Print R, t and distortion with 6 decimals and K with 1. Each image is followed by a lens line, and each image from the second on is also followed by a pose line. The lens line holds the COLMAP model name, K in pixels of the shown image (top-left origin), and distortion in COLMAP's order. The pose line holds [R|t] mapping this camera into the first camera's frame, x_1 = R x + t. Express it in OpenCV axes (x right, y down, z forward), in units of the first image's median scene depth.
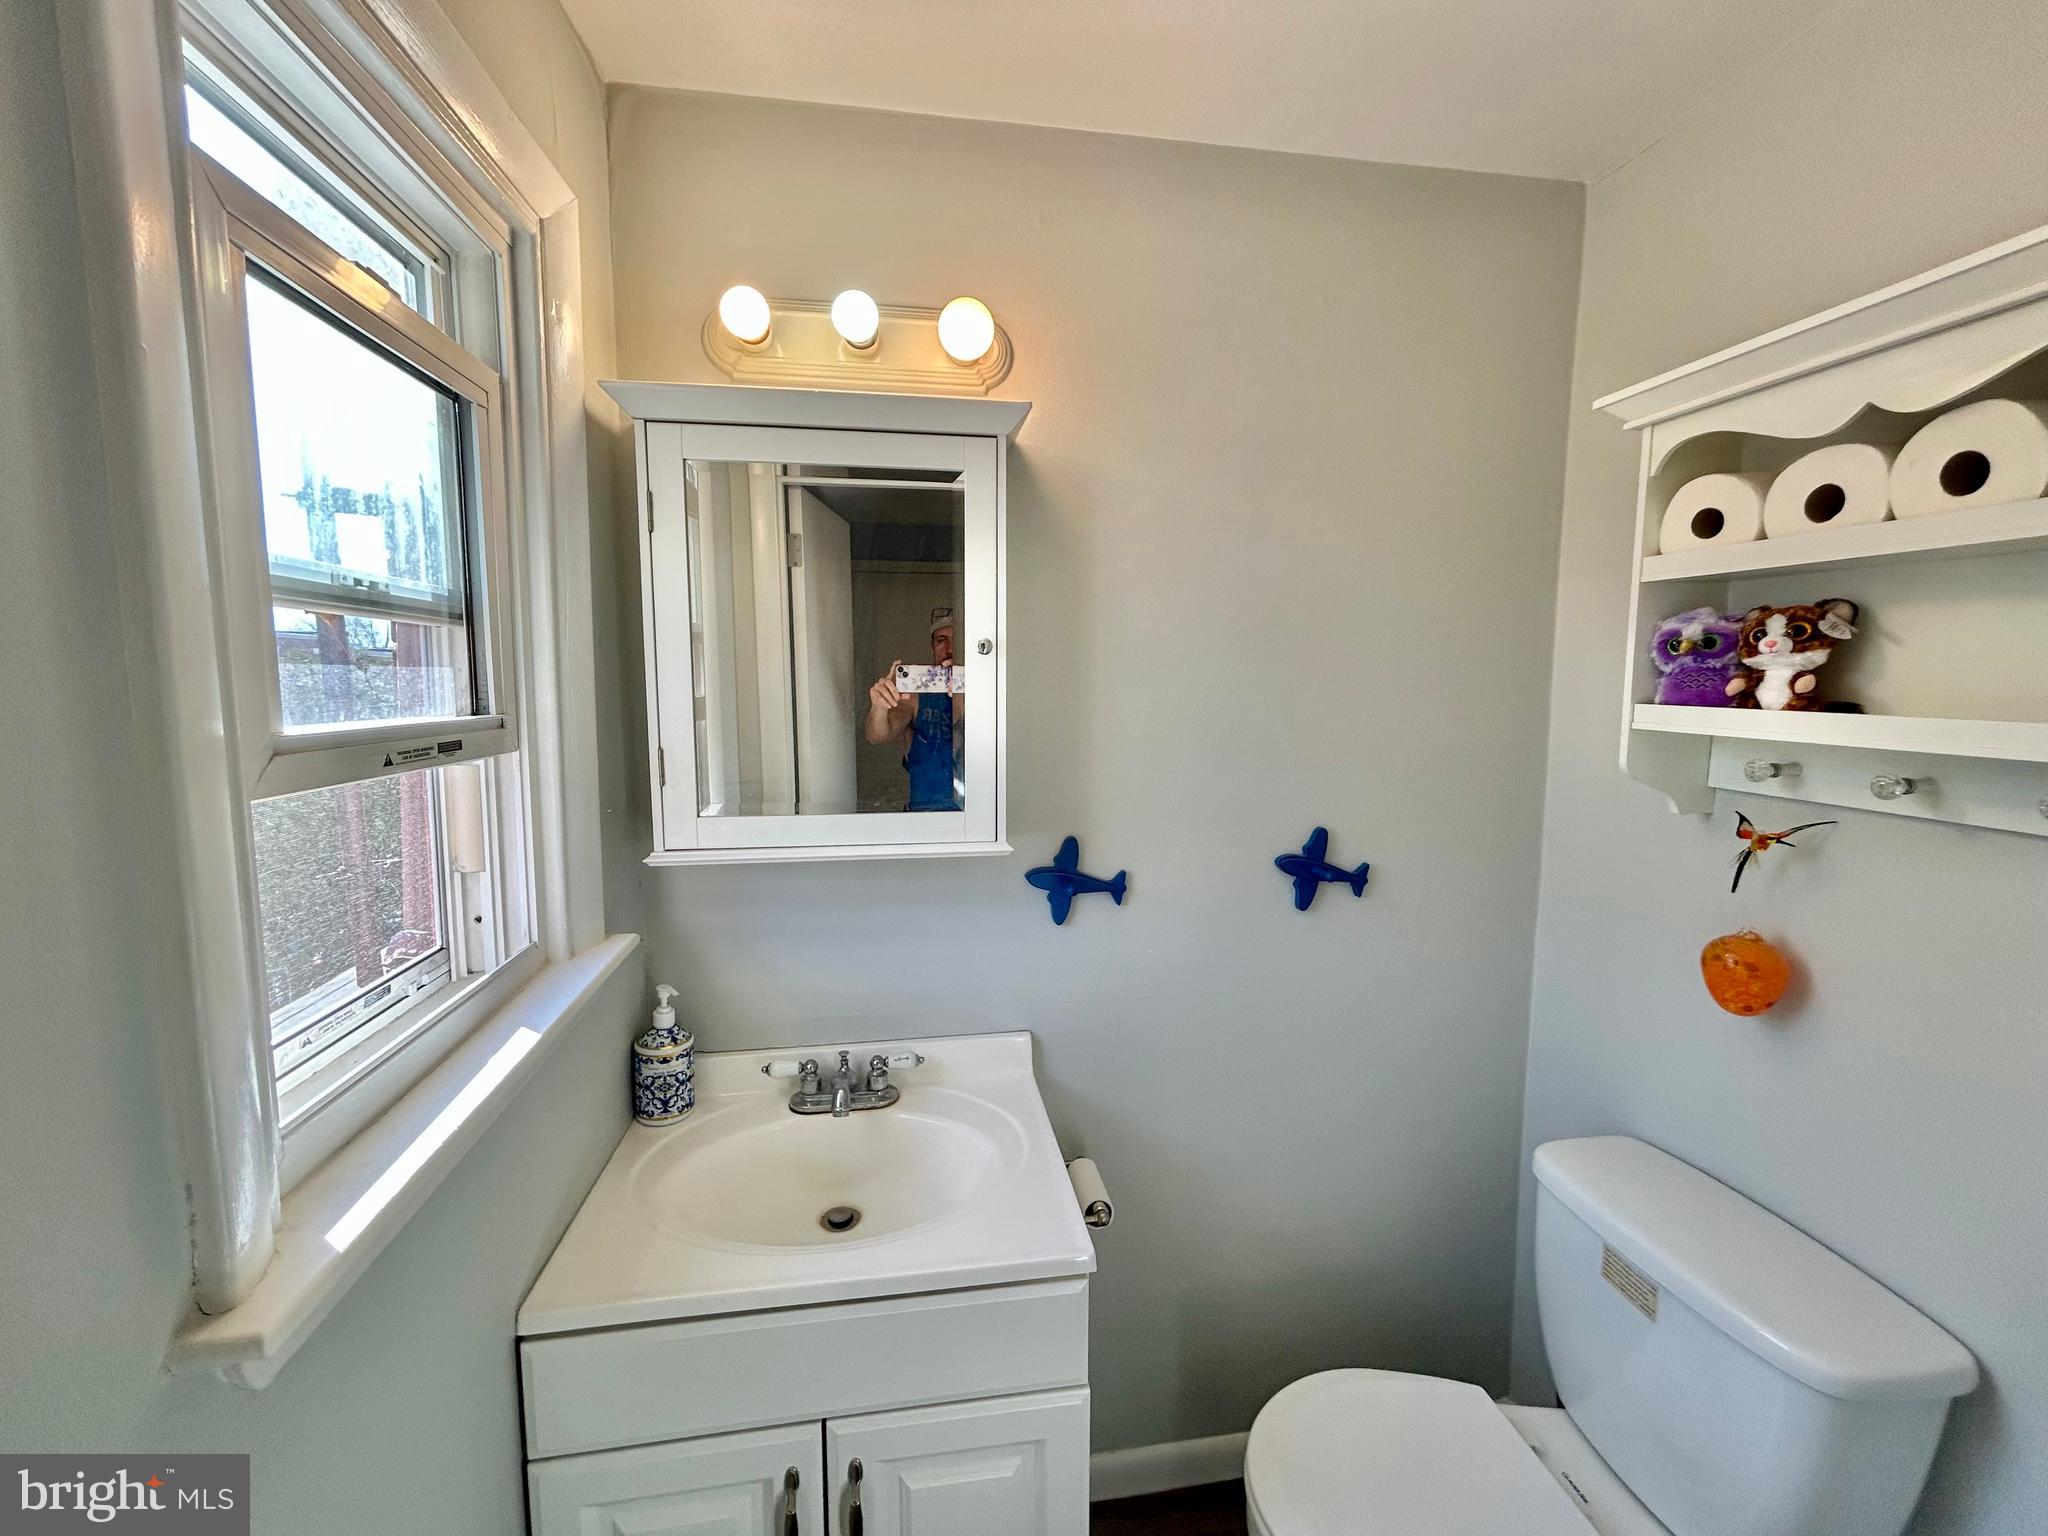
lens RADIAL K [[826.3, 0, 1028.3], [0, 826.3, 766.0], [0, 0, 1]] dist [0.000813, -0.000745]
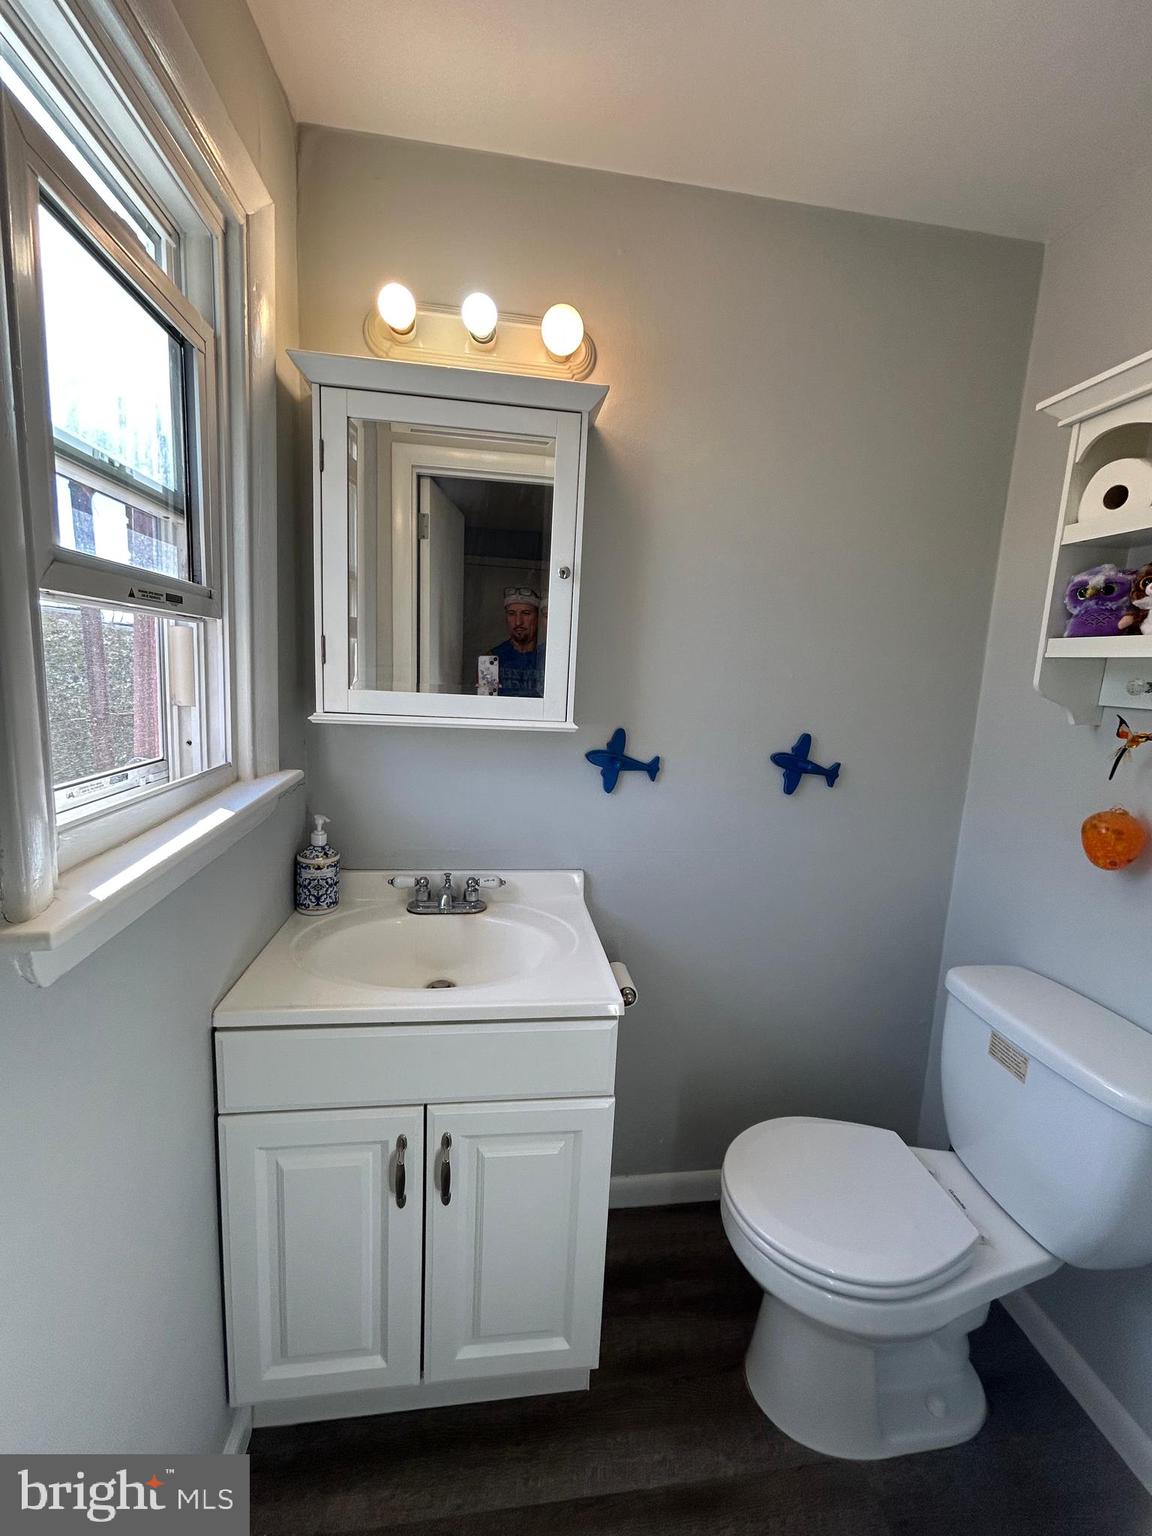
lens RADIAL K [[619.8, 0, 578.6], [0, 619.8, 766.8], [0, 0, 1]] dist [0.000813, -0.000745]
pose [[0.998661, 0.050203, -0.012457, -0.001609], [-0.049558, 0.997637, 0.047592, 0.123210], [0.014816, -0.046911, 0.998789, -0.021812]]
